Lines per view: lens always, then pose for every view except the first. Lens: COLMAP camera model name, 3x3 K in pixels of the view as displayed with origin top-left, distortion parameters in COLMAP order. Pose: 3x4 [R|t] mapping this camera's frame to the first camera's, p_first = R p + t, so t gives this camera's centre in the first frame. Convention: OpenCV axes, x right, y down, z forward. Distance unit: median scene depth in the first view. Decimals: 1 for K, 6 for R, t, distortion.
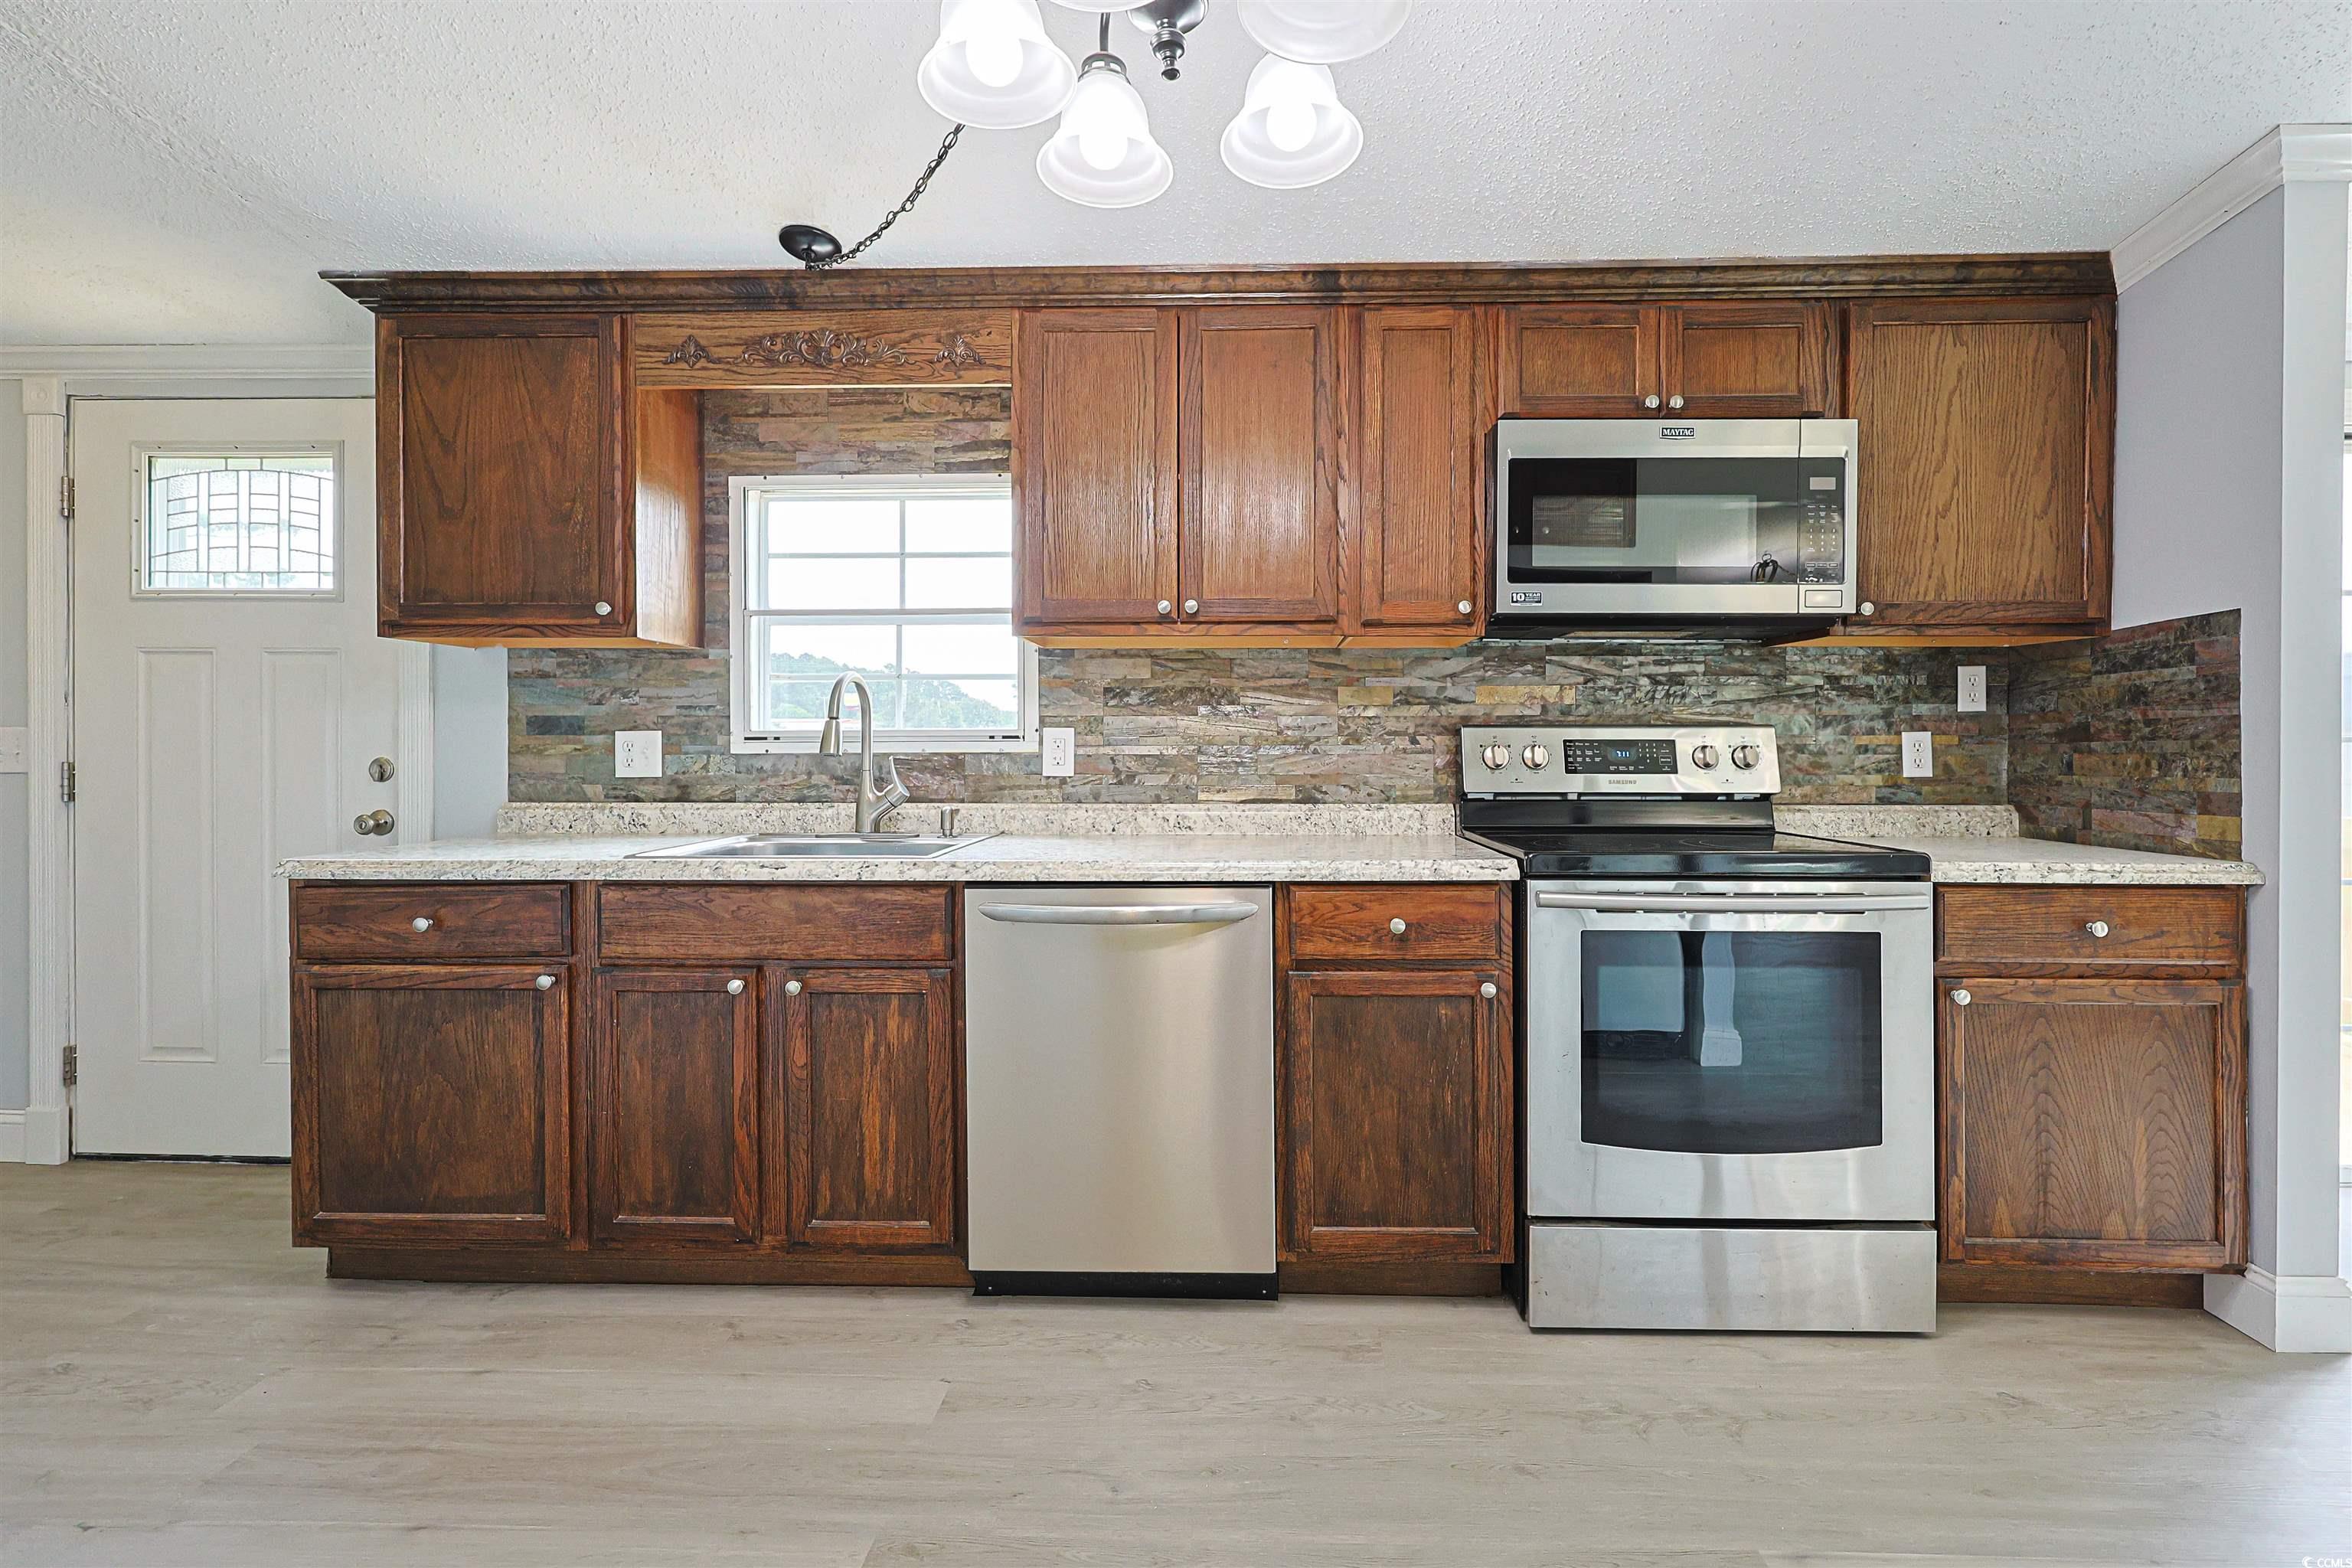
lens RADIAL K [[1017.1, 0, 1226.3], [0, 1017.1, 753.2], [0, 0, 1]] dist [-0.004235, 0.000580]
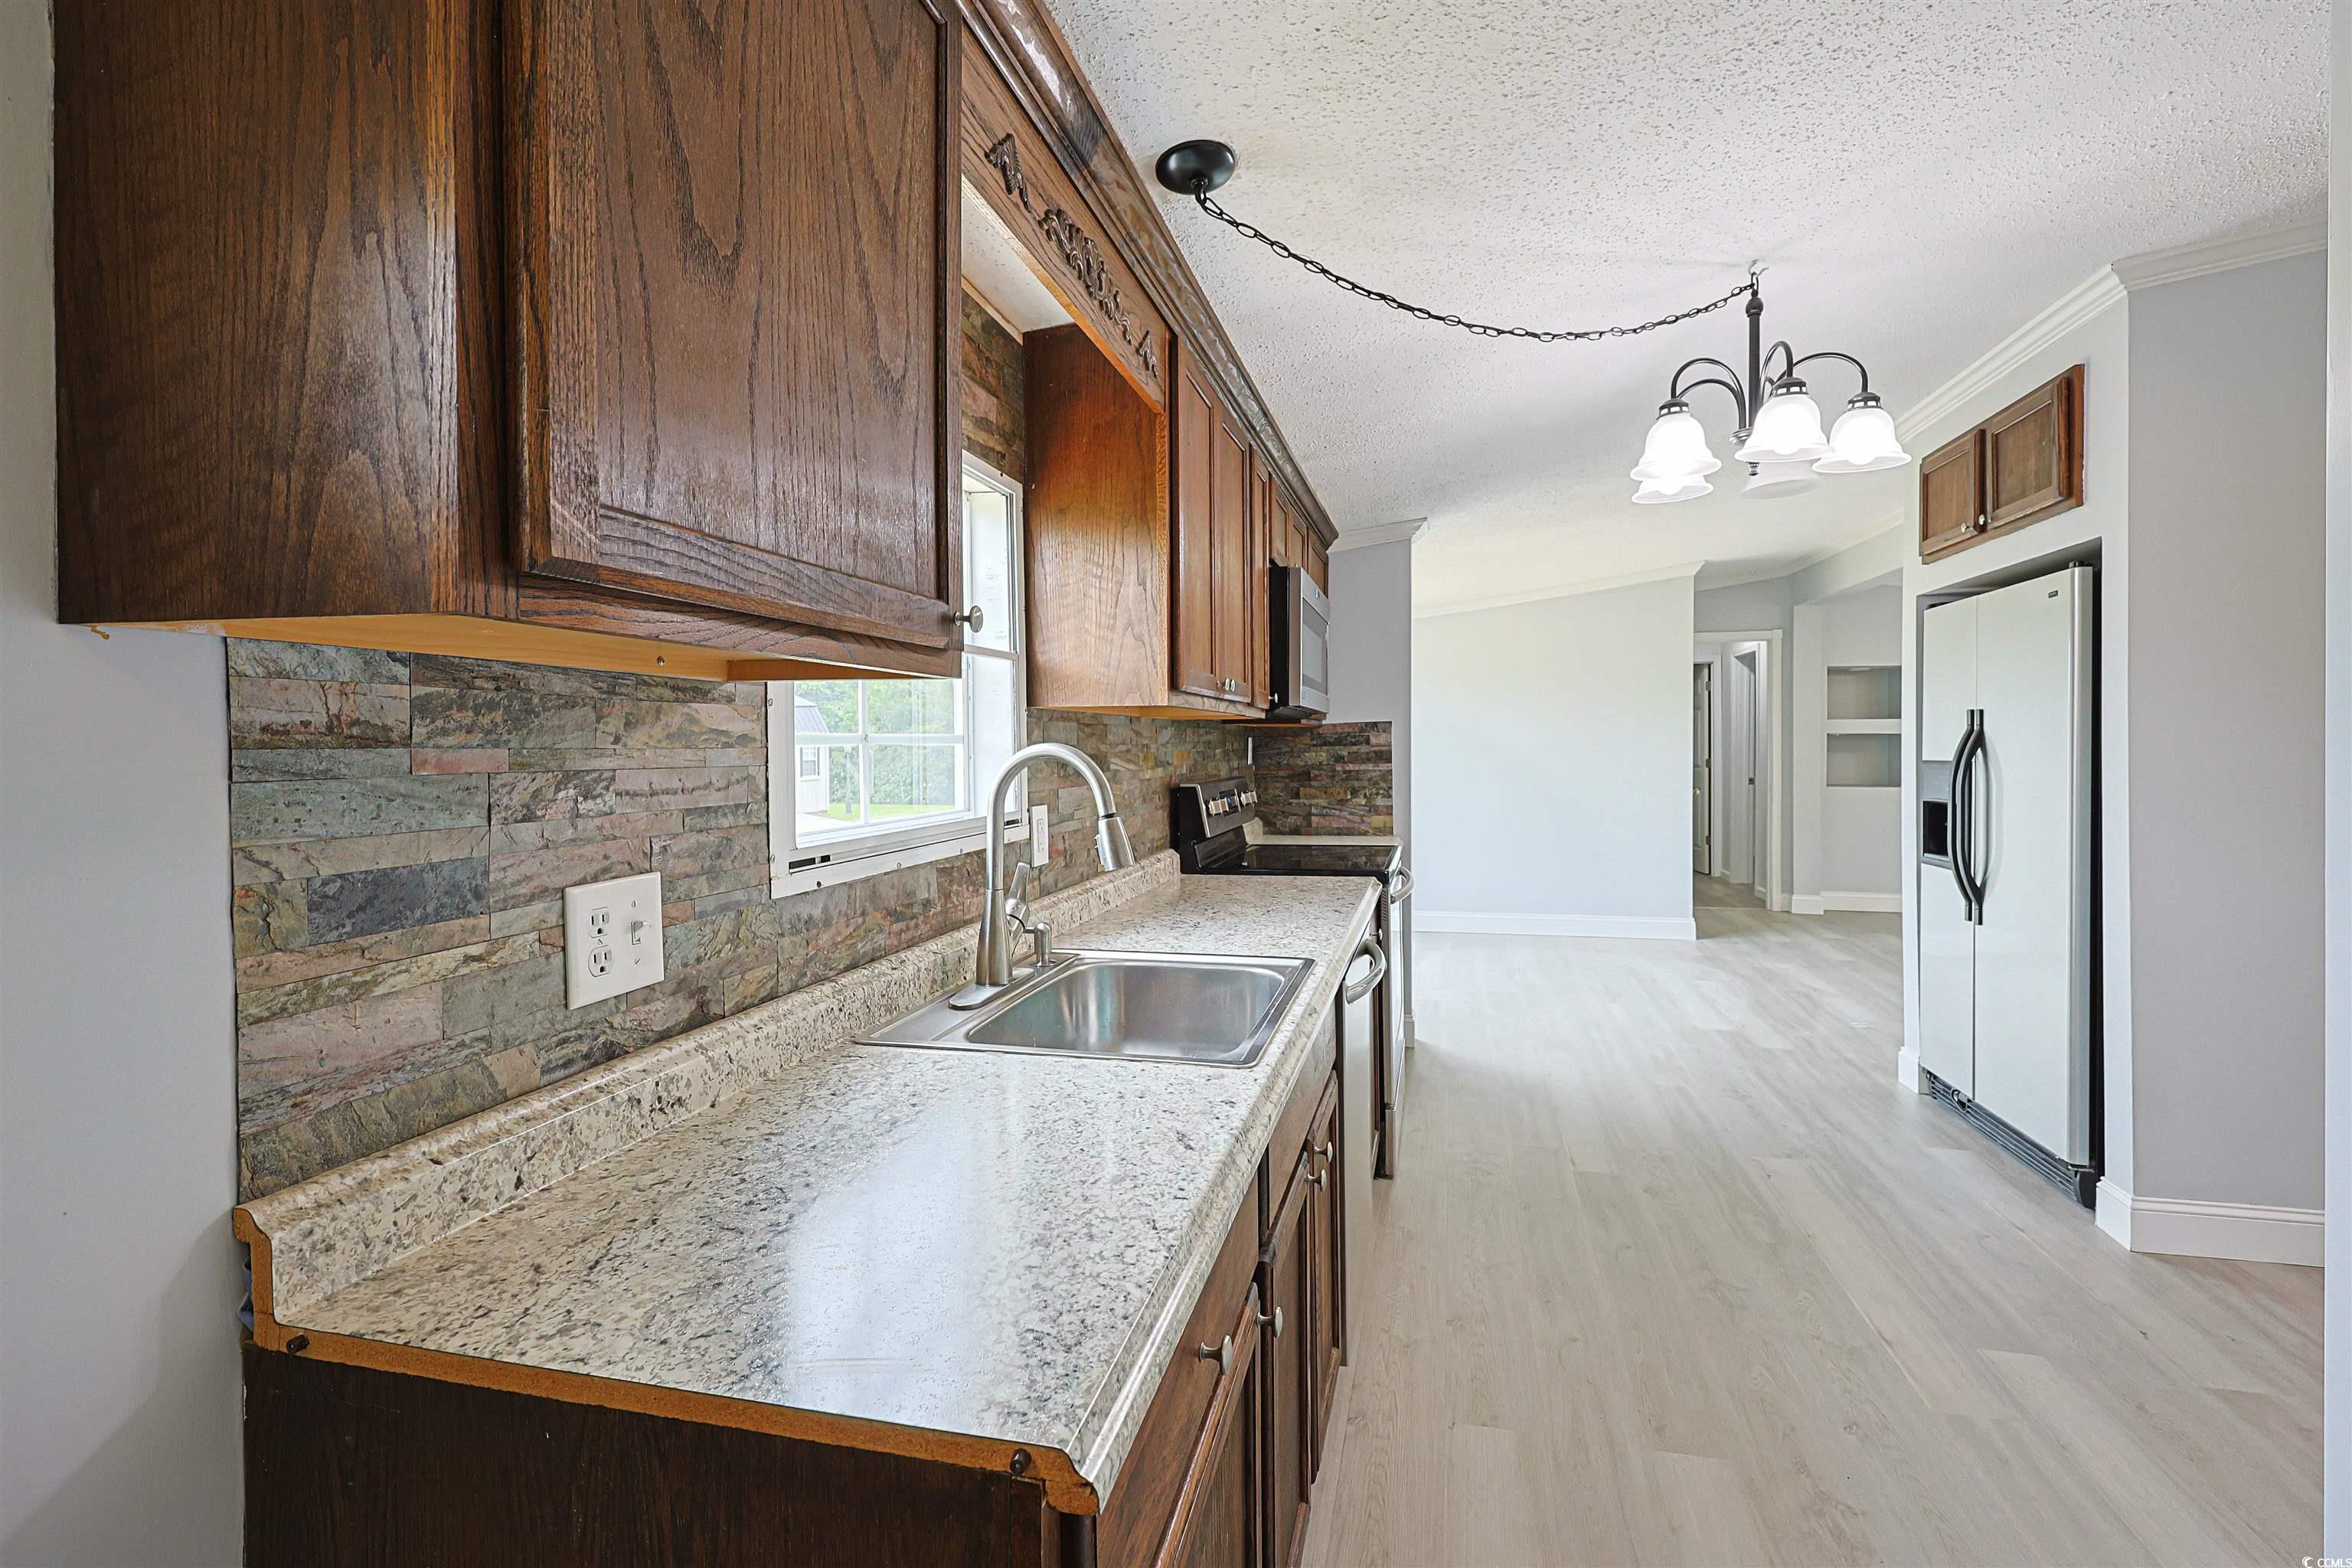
lens RADIAL K [[1017.1, 0, 1221.4], [0, 1017.1, 752.0], [0, 0, 1]] dist [-0.004235, 0.000580]
pose [[0.194967, -0.010316, 0.980756, -1.002495], [0.007893, 0.999929, 0.008949, -0.079766], [-0.980778, 0.005996, 0.195035, 0.749113]]
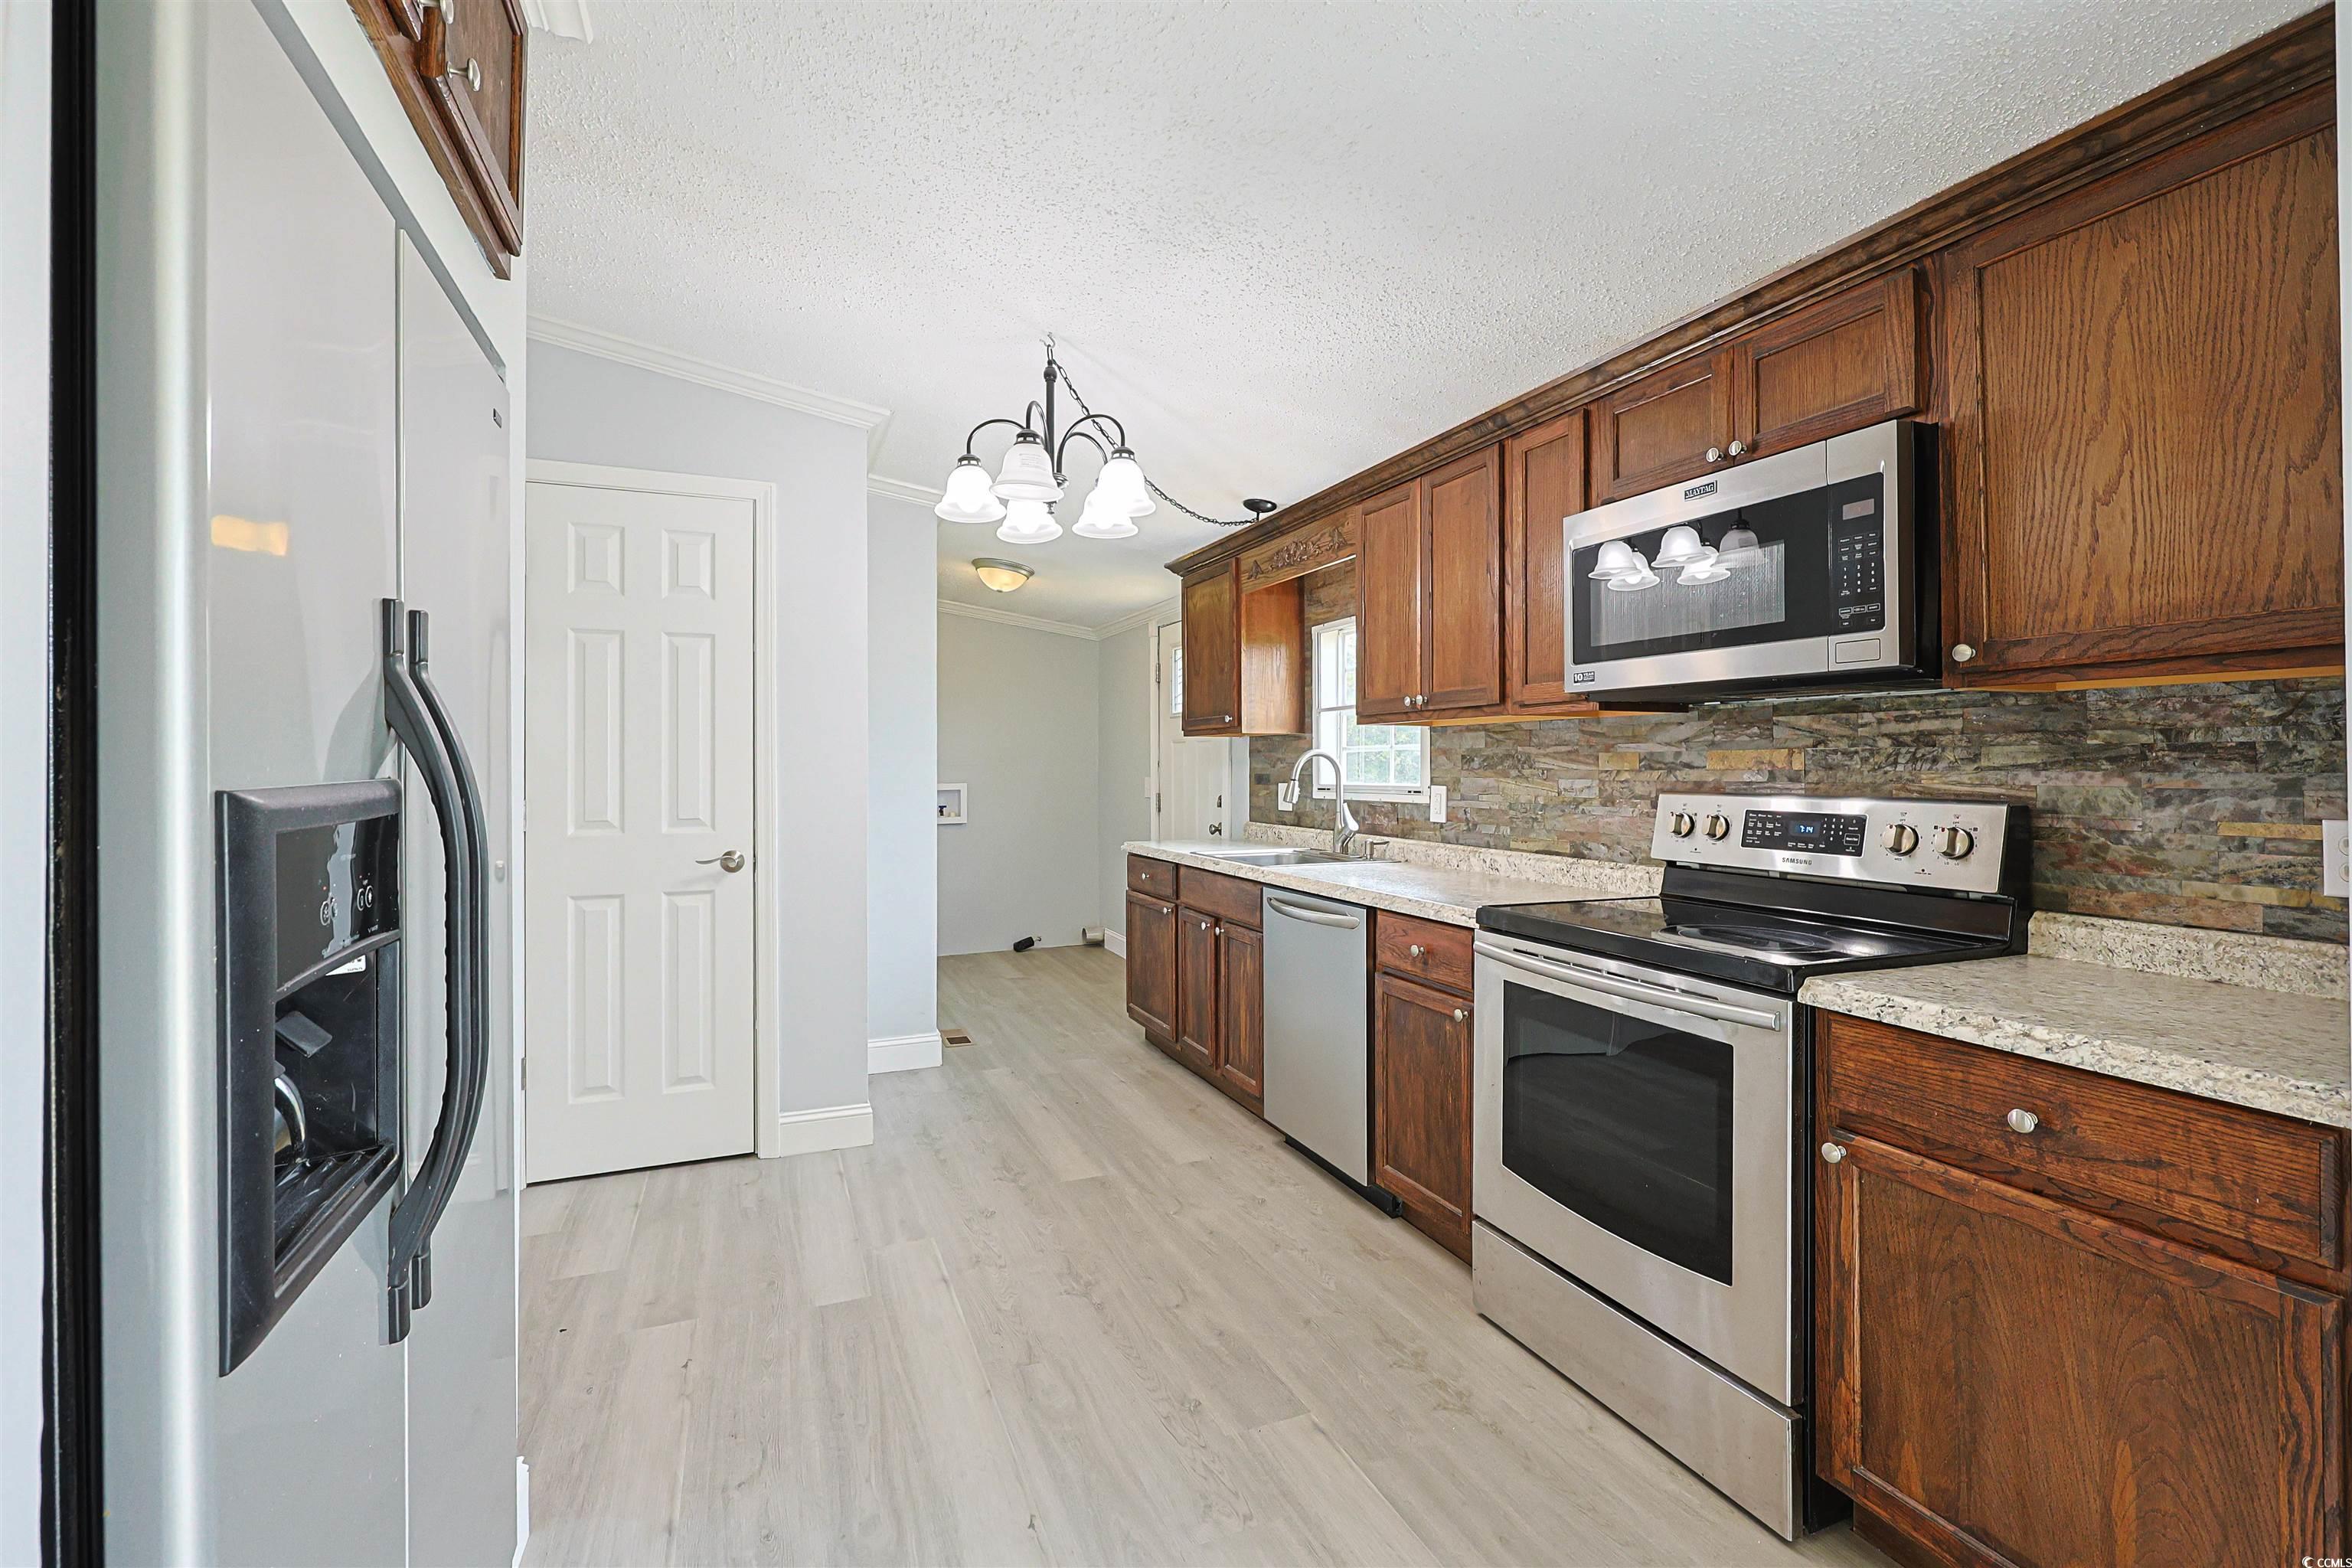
lens RADIAL K [[1017.1, 0, 1133.1], [0, 1017.1, 754.5], [0, 0, 1]] dist [-0.004235, 0.000580]
pose [[0.378502, -0.010787, -0.925537, 0.980226], [-0.006308, 0.999879, -0.014233, -0.047571], [0.925579, 0.011226, 0.378388, 0.137393]]
